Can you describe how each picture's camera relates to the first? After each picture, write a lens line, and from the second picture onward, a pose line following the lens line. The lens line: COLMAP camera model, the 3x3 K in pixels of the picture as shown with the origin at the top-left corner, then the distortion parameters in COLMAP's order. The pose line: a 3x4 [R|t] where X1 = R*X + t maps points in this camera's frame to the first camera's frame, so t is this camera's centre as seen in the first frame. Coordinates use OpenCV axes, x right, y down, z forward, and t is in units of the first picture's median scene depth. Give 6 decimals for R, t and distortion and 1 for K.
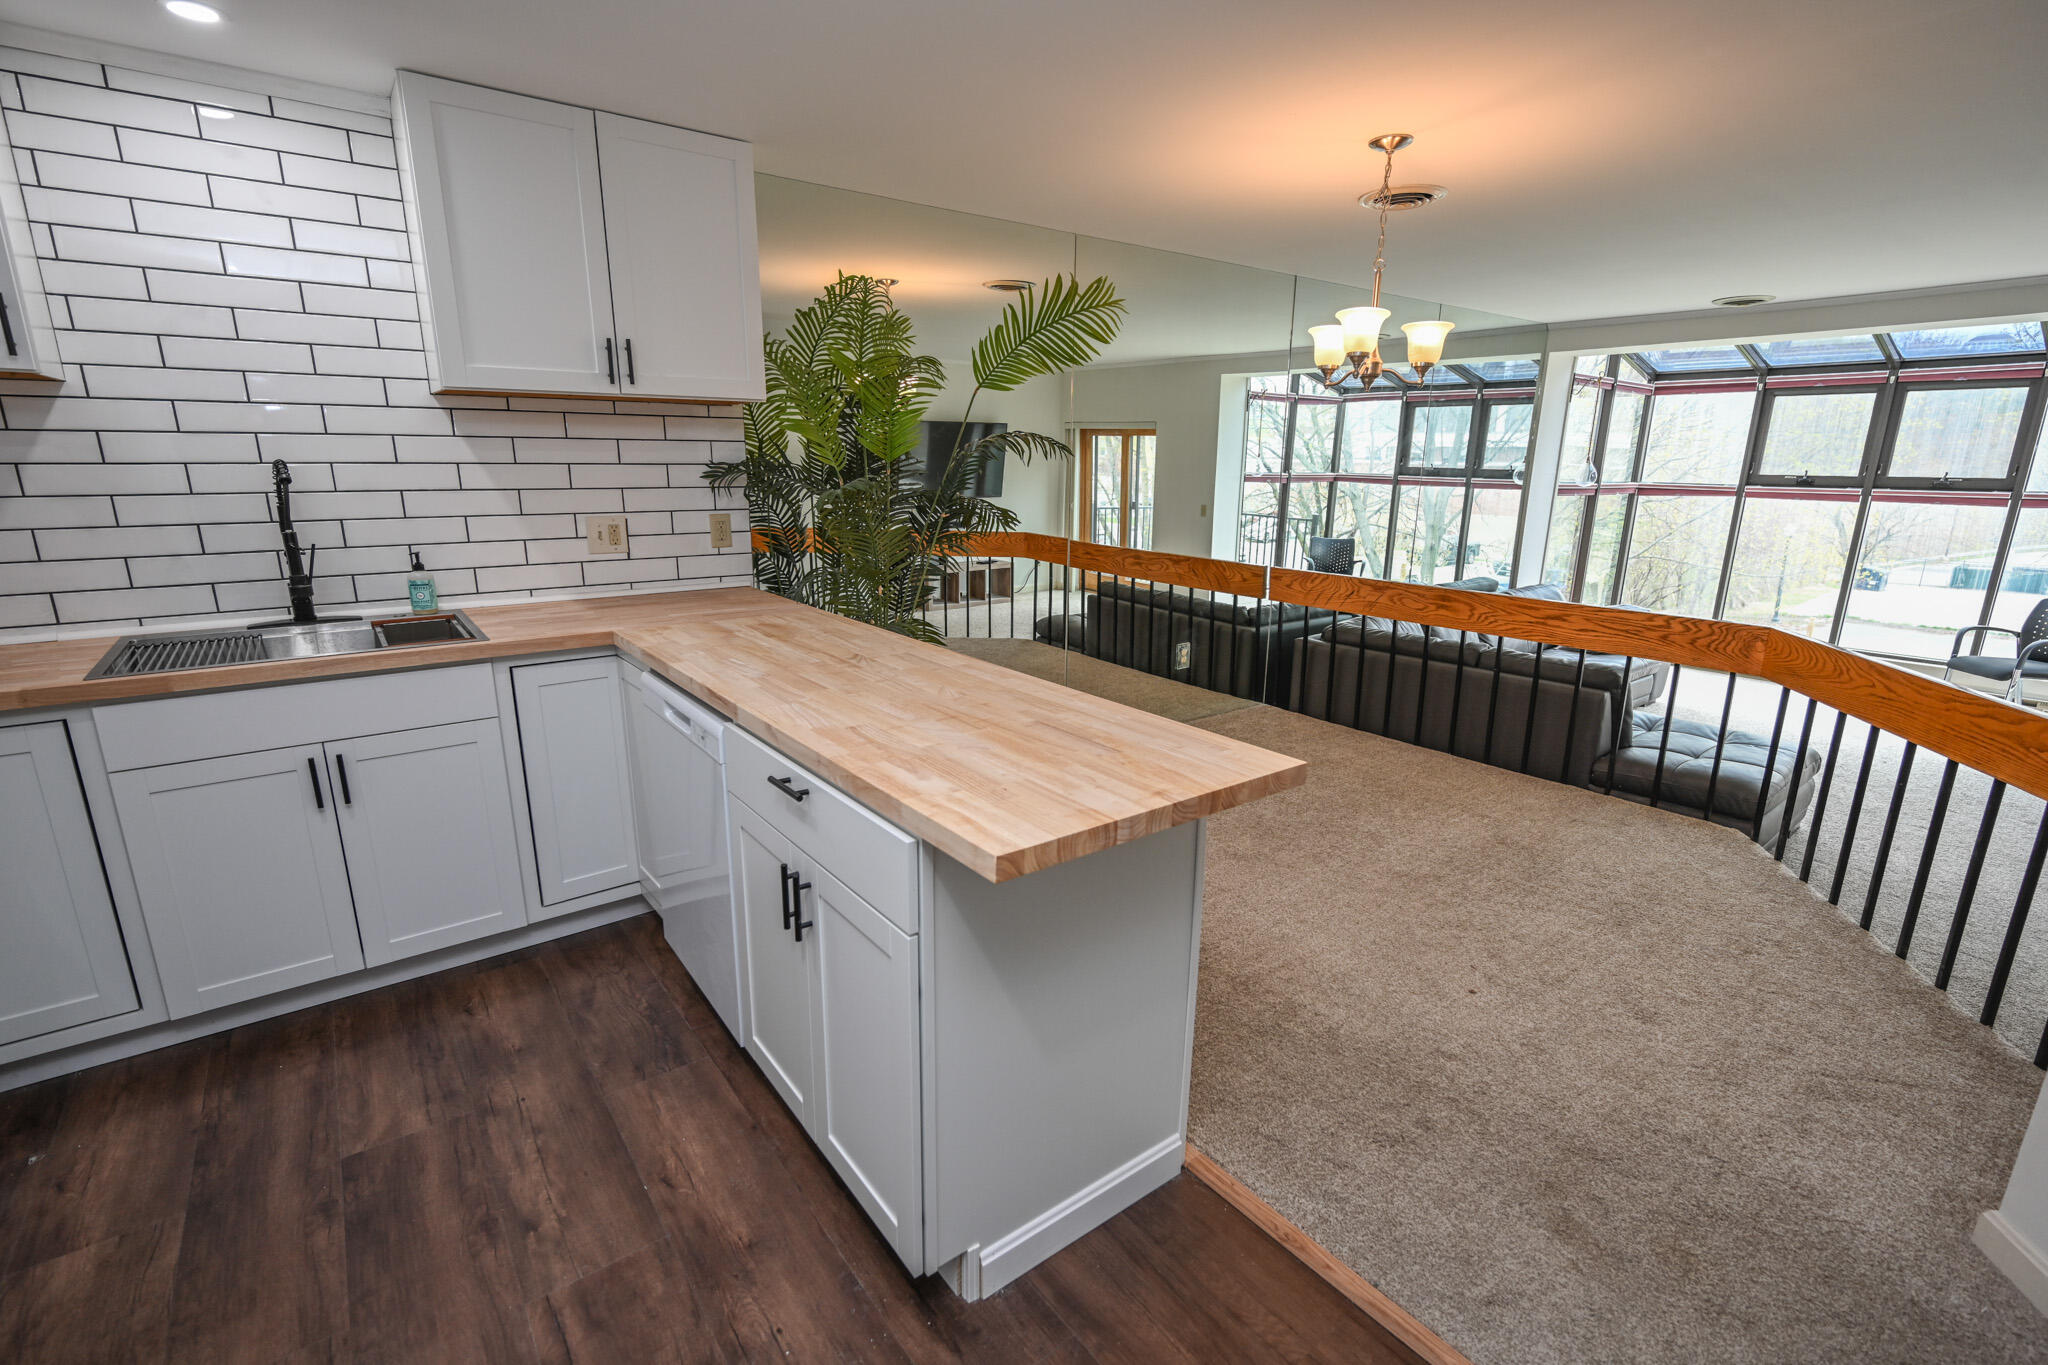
lens RADIAL K [[917.4, 0, 1030.3], [0, 917.4, 685.2], [0, 0, 1]] dist [0.005626, -0.000357]
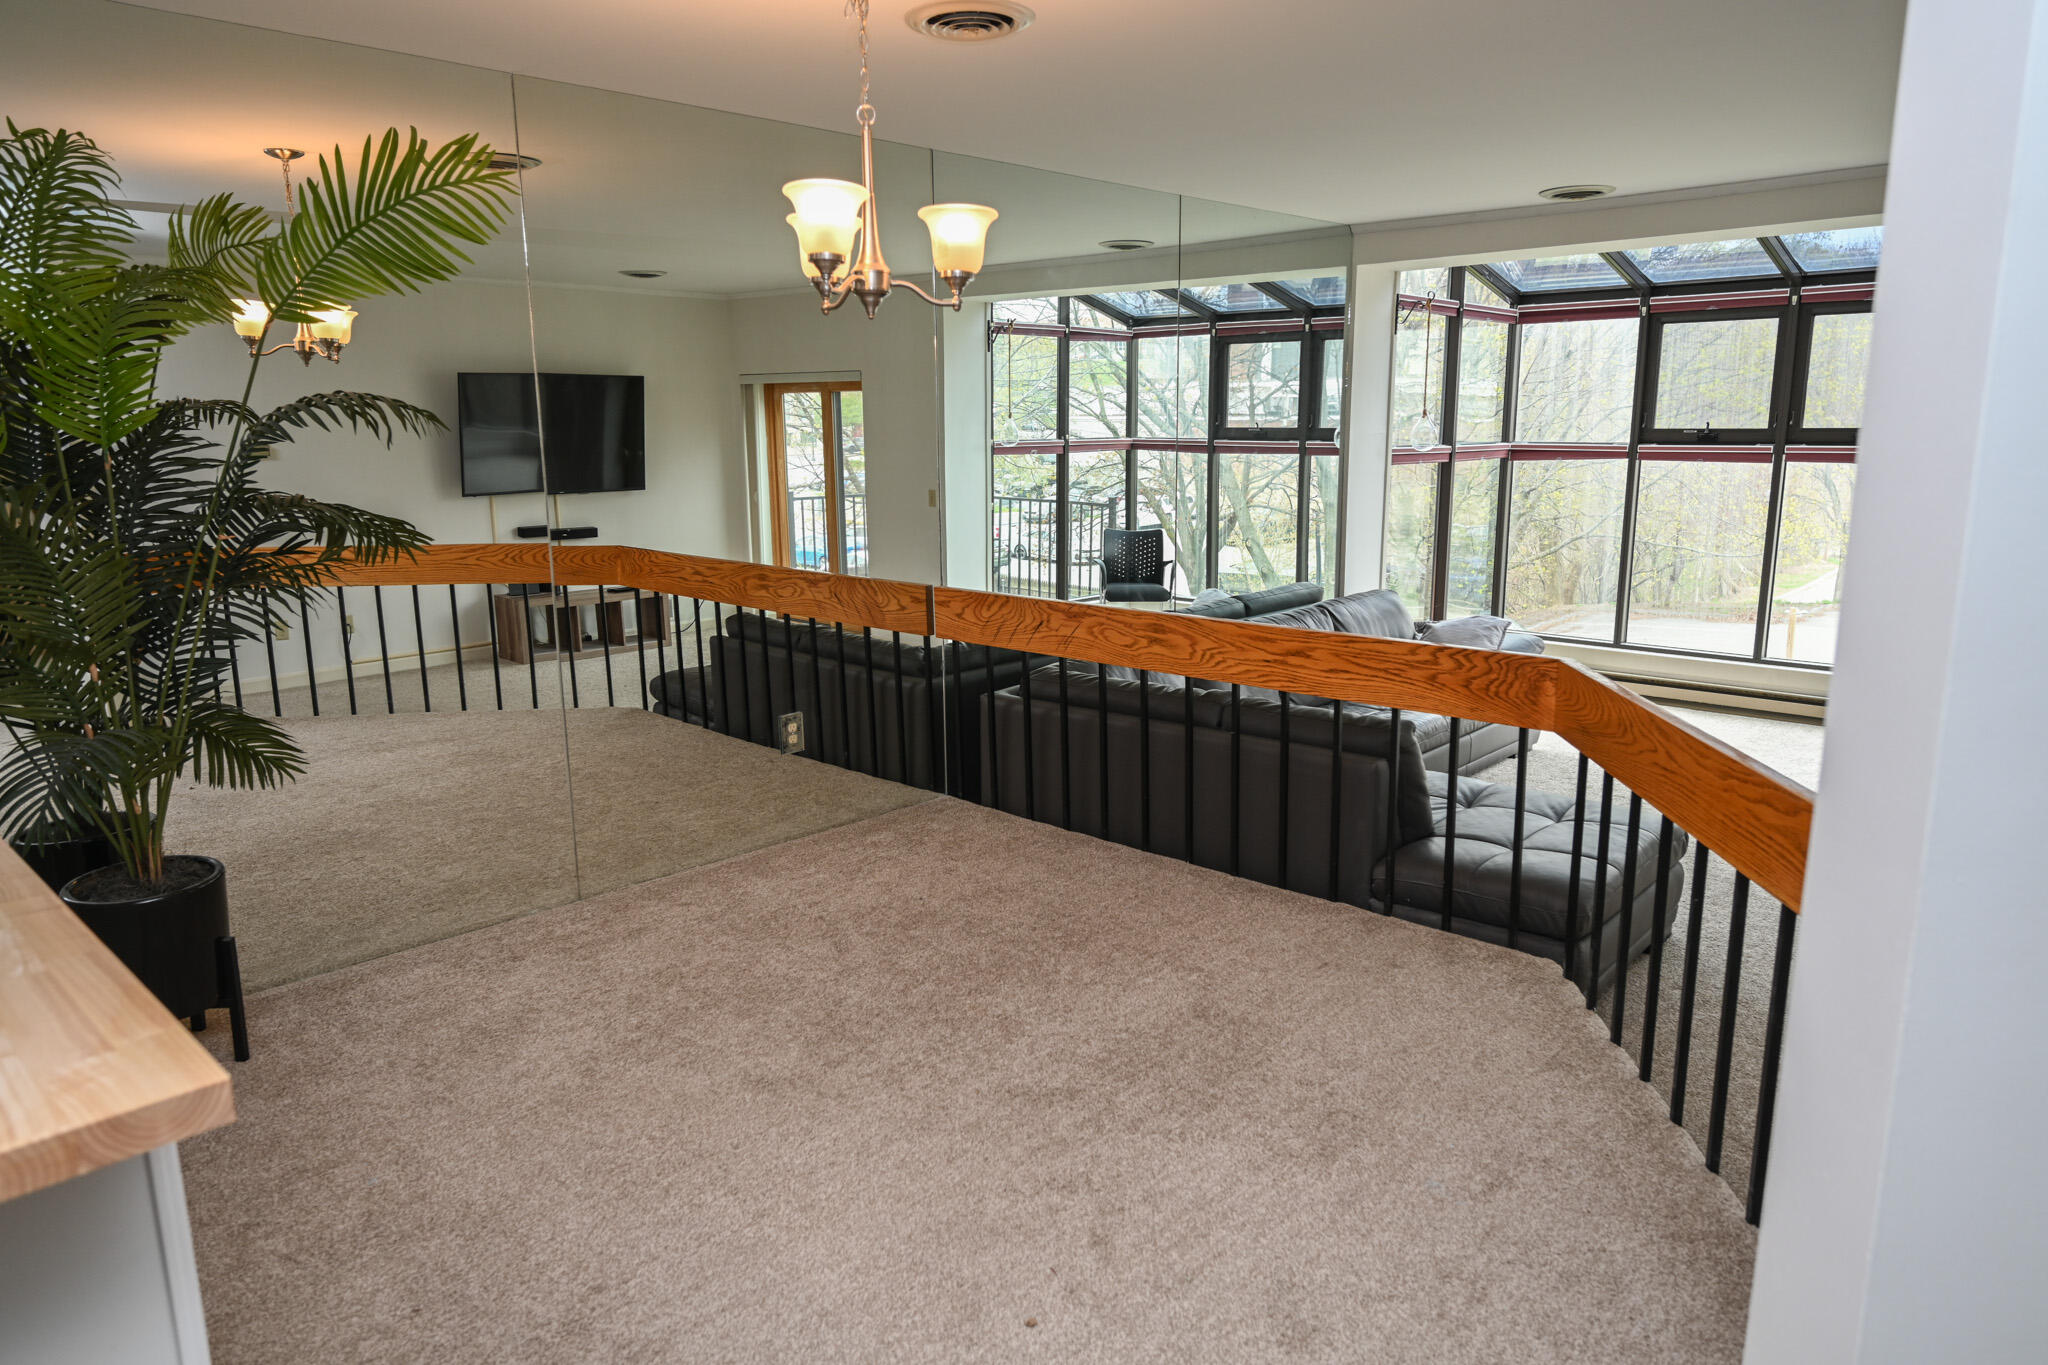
lens RADIAL K [[1302.9, 0, 1024.0], [0, 1302.9, 682.5], [0, 0, 1]] dist [0.001800, 0.001506]
pose [[0.987340, -0.052146, 0.149802, 0.137506], [0.058709, 0.997484, -0.039729, -0.015501], [-0.147354, 0.048020, 0.987917, 0.058413]]
